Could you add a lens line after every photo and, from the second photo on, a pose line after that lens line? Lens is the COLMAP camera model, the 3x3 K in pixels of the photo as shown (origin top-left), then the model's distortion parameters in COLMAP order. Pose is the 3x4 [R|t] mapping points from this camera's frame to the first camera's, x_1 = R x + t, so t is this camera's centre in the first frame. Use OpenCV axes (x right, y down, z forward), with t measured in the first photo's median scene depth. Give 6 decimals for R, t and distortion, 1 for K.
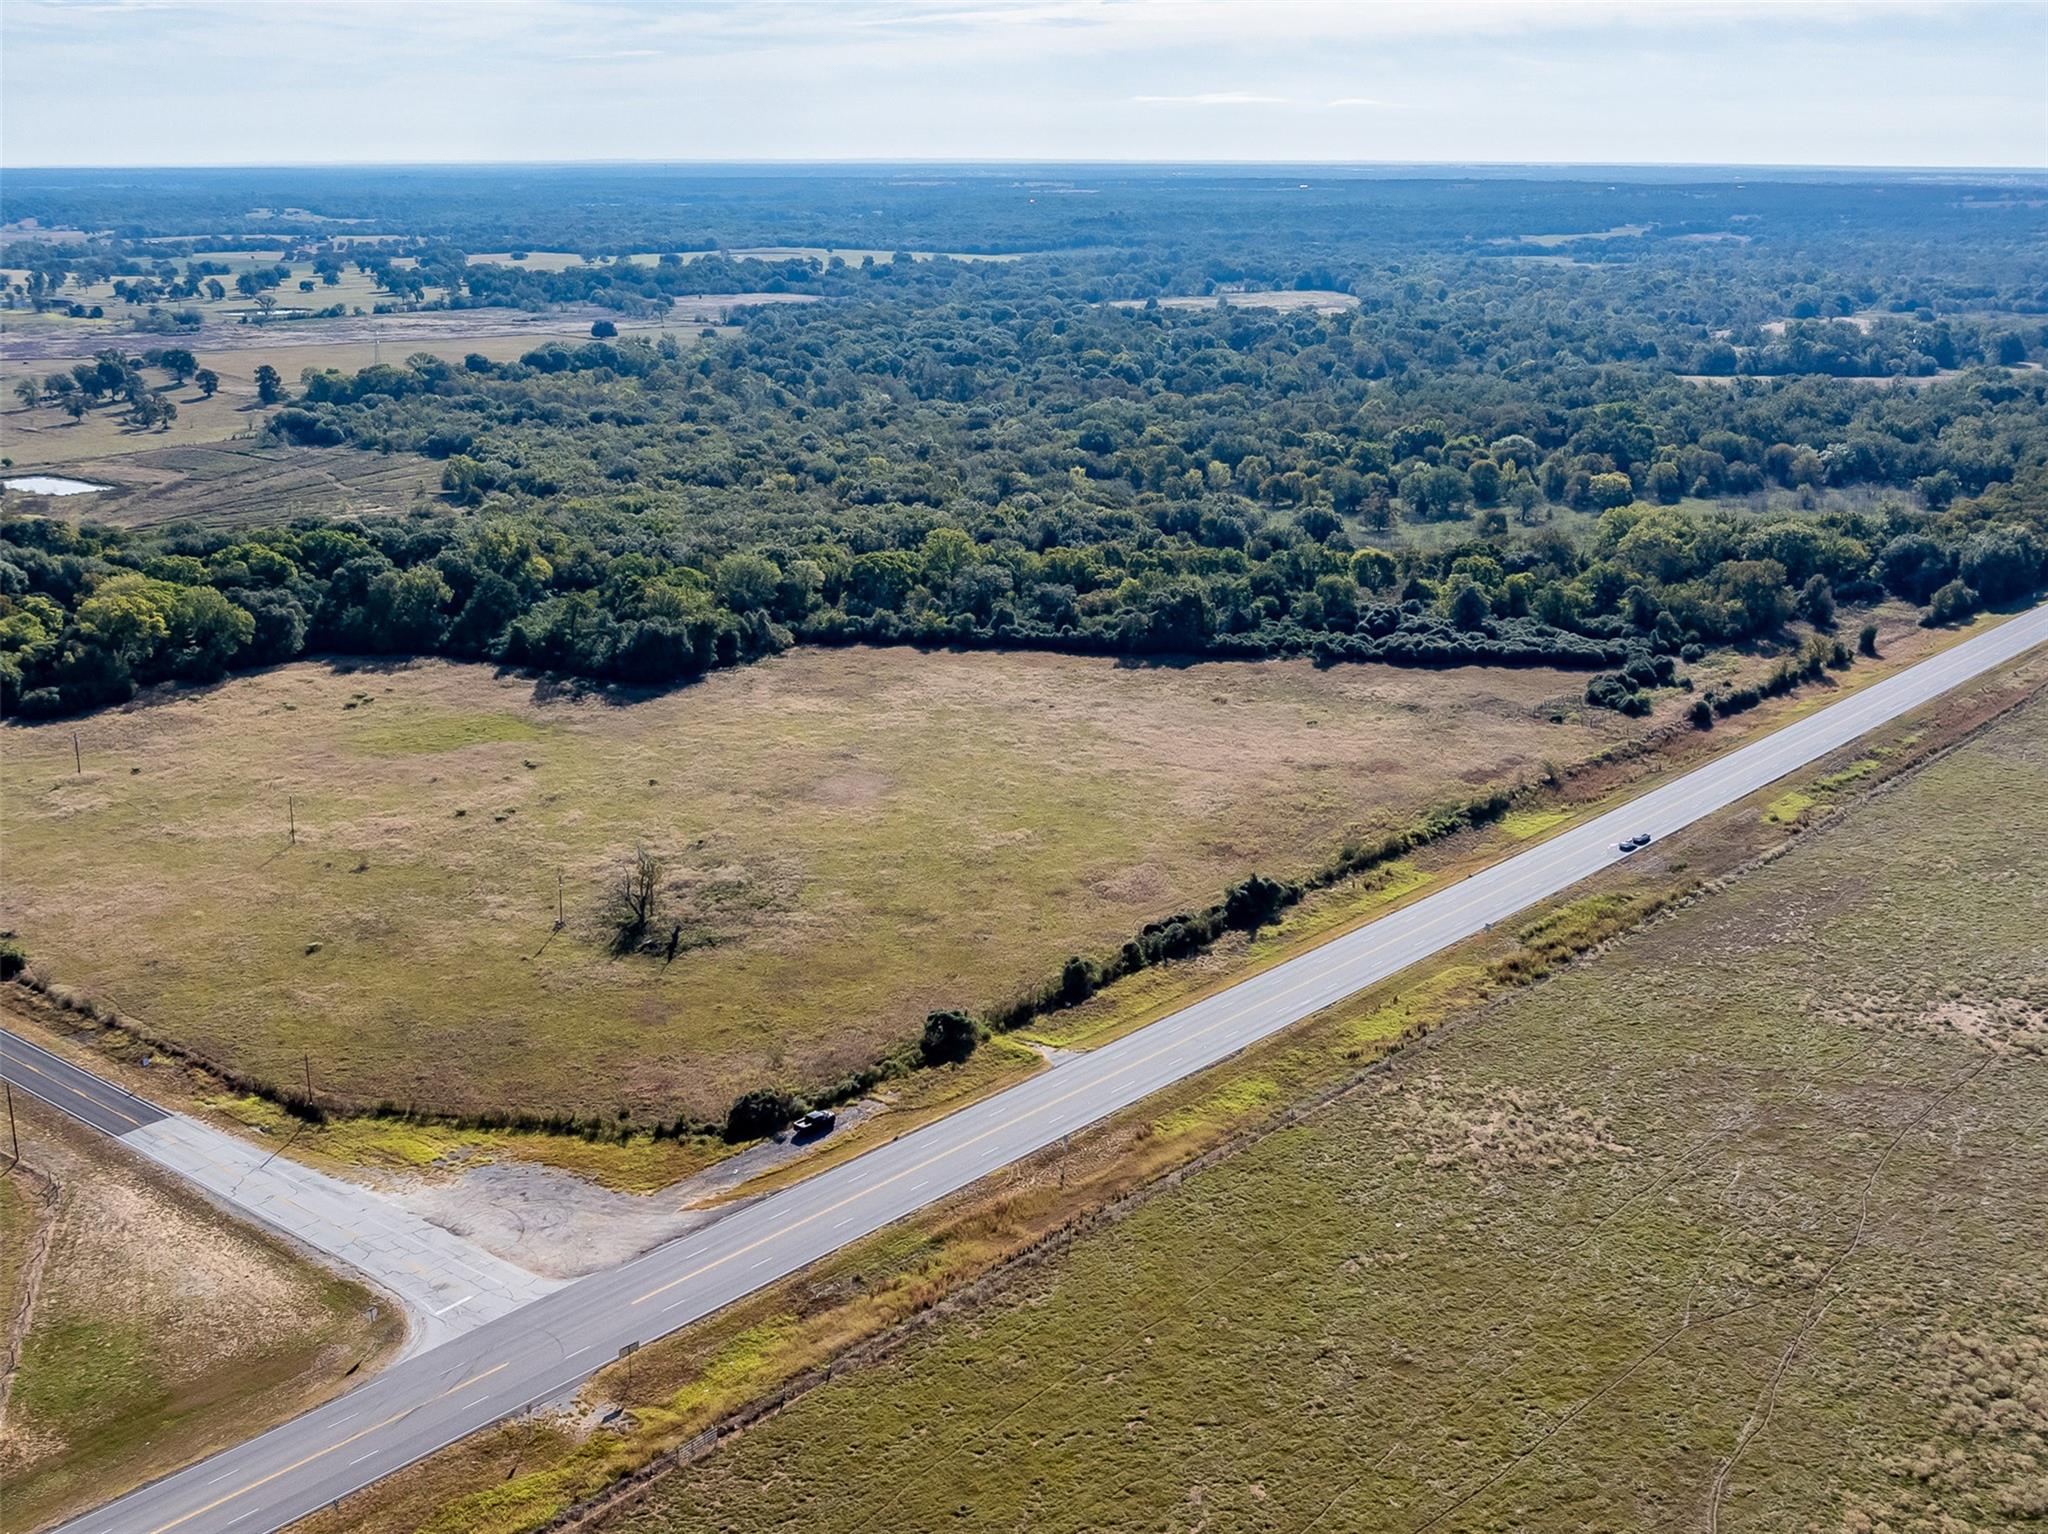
lens RADIAL K [[2177.0, 0, 1025.6], [0, 2177.0, 766.3], [0, 0, 1]] dist [-0.023940, 0.000000]
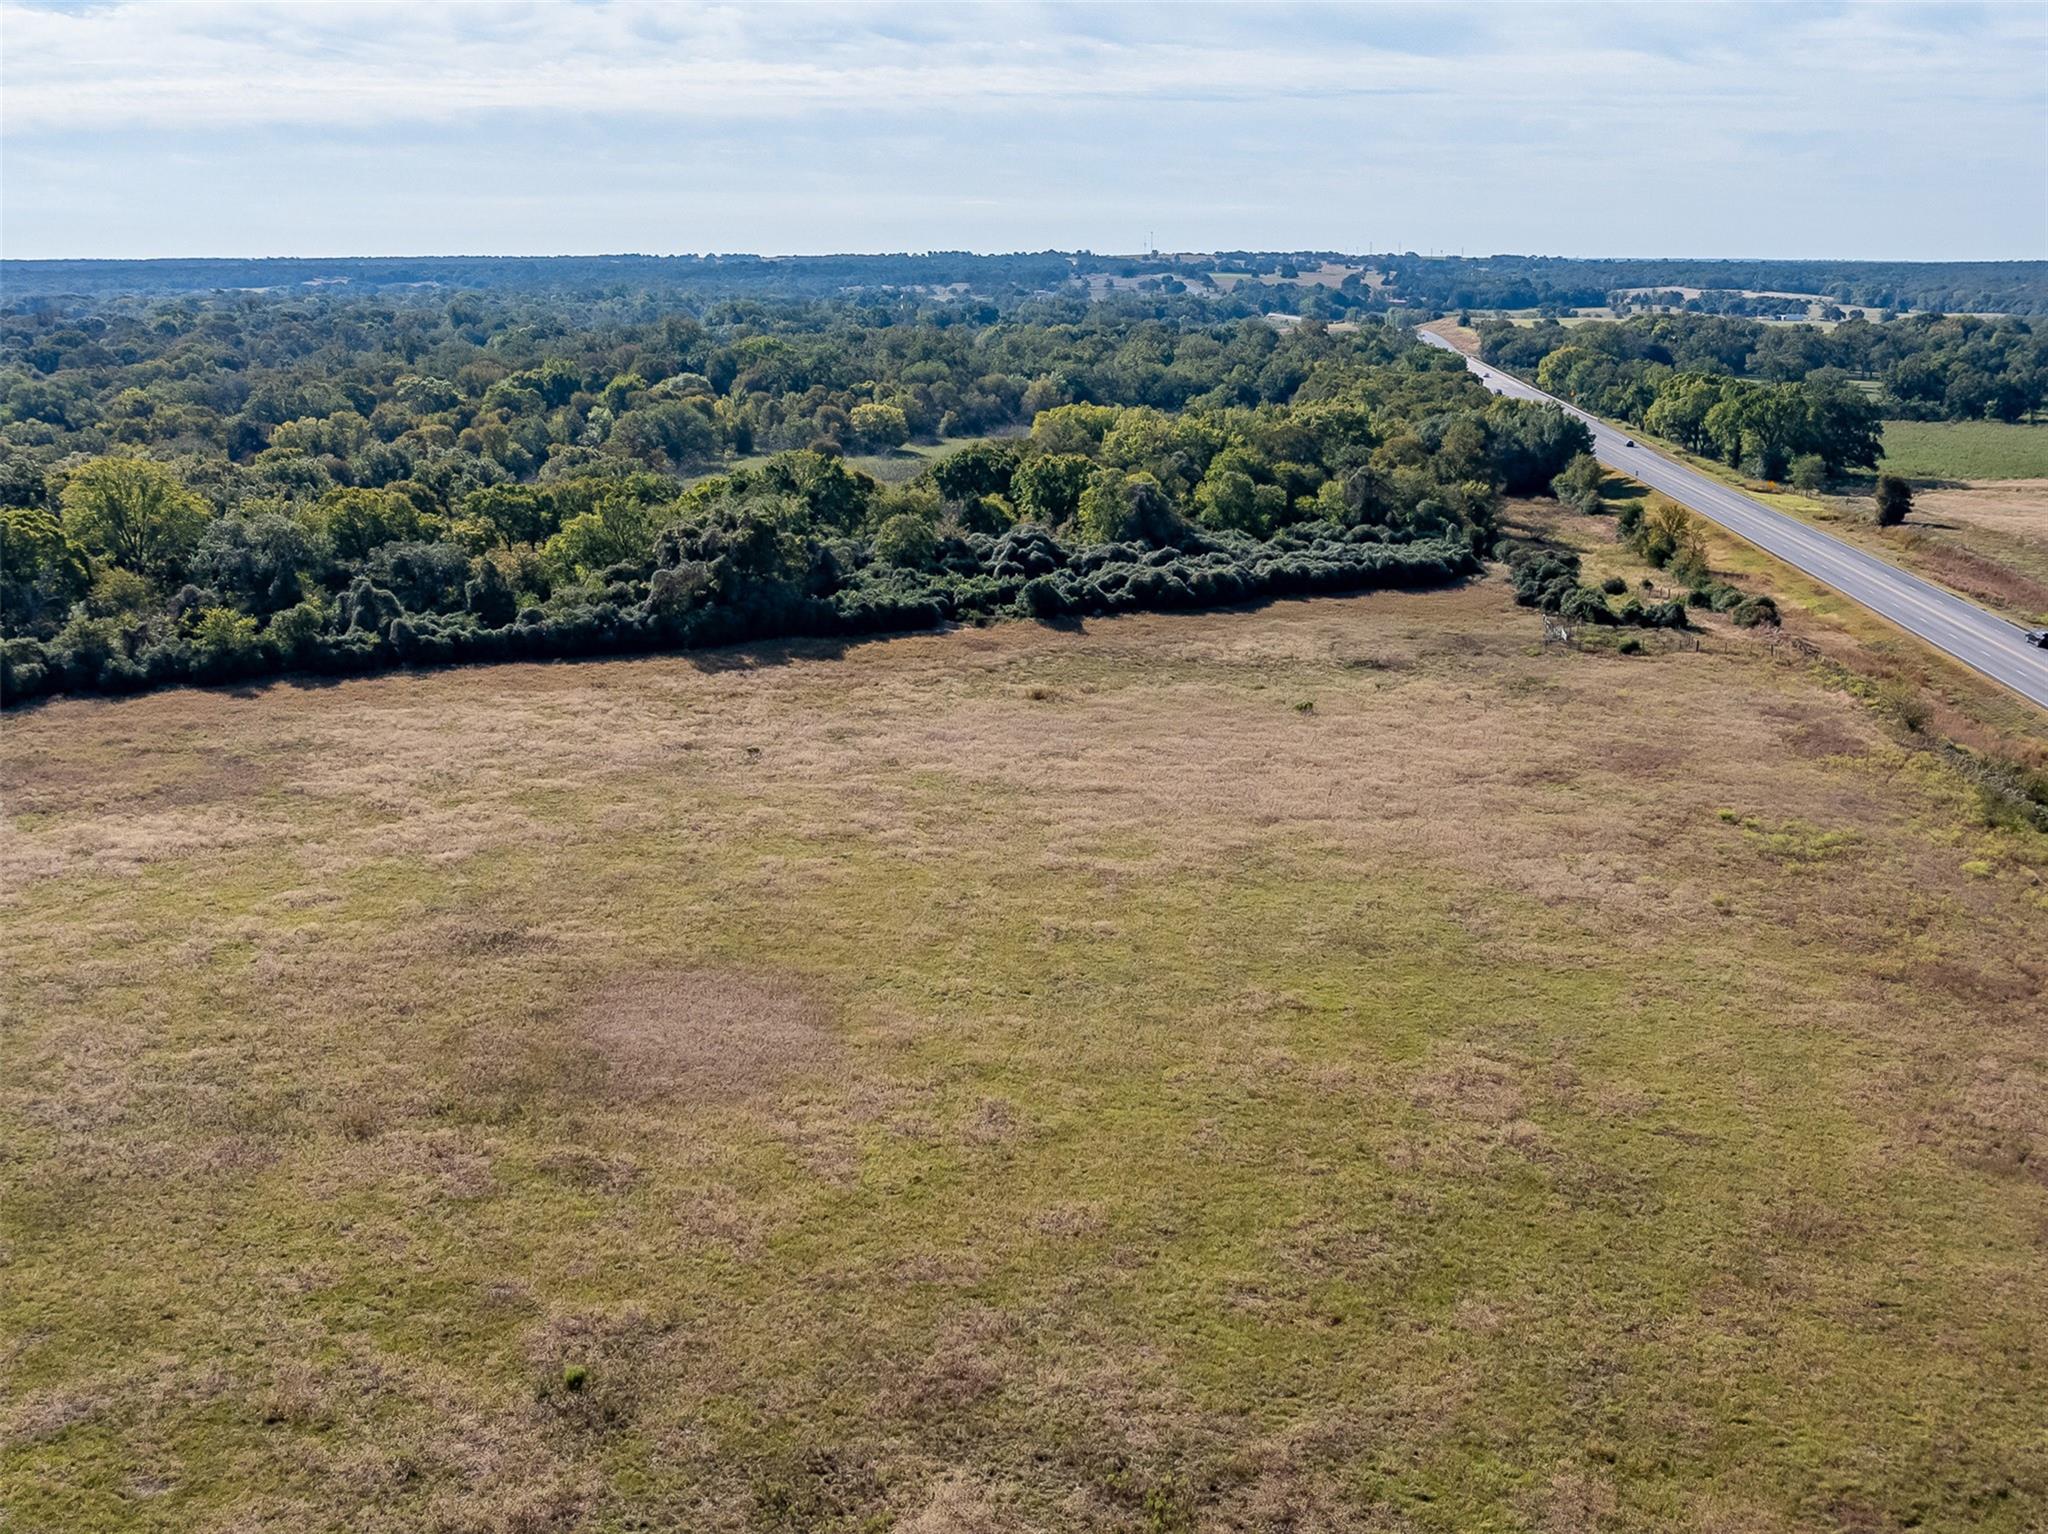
lens RADIAL K [[2177.0, 0, 1026.7], [0, 2177.0, 766.9], [0, 0, 1]] dist [-0.023940, 0.000000]
pose [[0.813111, -0.131259, 0.567117, -0.171663], [0.156021, 0.987742, 0.004915, -0.016953], [-0.560811, 0.084486, 0.823622, 0.578781]]
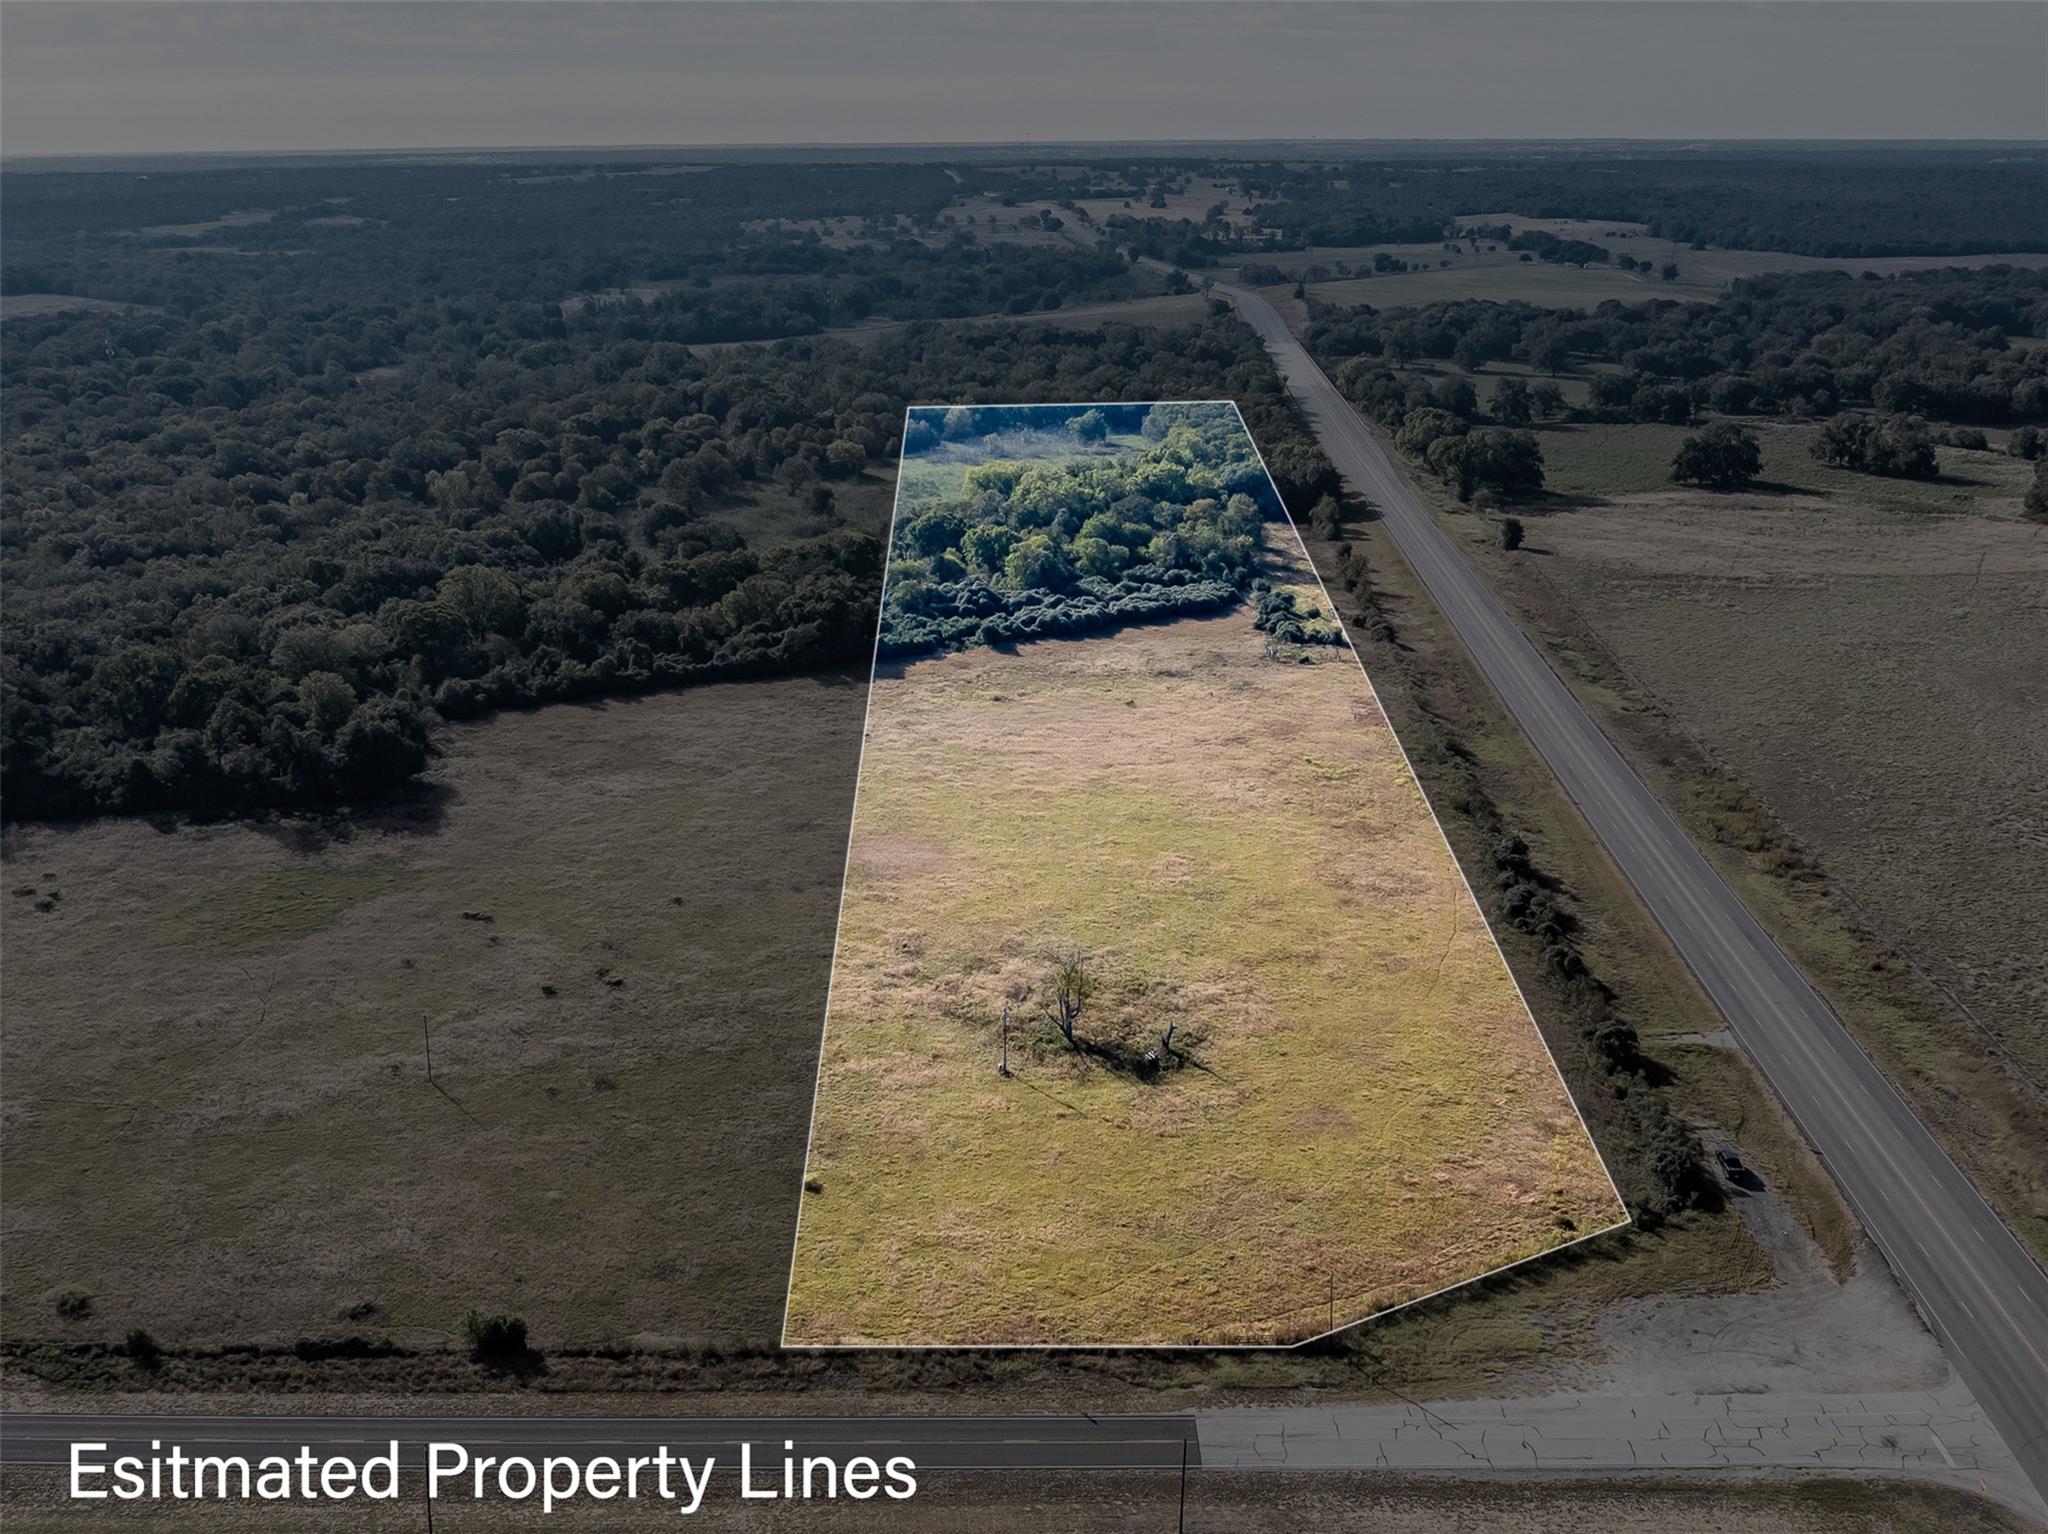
lens RADIAL K [[2177.0, 0, 1026.0], [0, 2177.0, 769.5], [0, 0, 1]] dist [-0.023940, 0.000000]
pose [[0.779793, -0.180866, 0.599342, -0.439260], [0.176471, 0.982040, 0.066751, -0.057165], [-0.600650, 0.053715, 0.797705, 0.234599]]
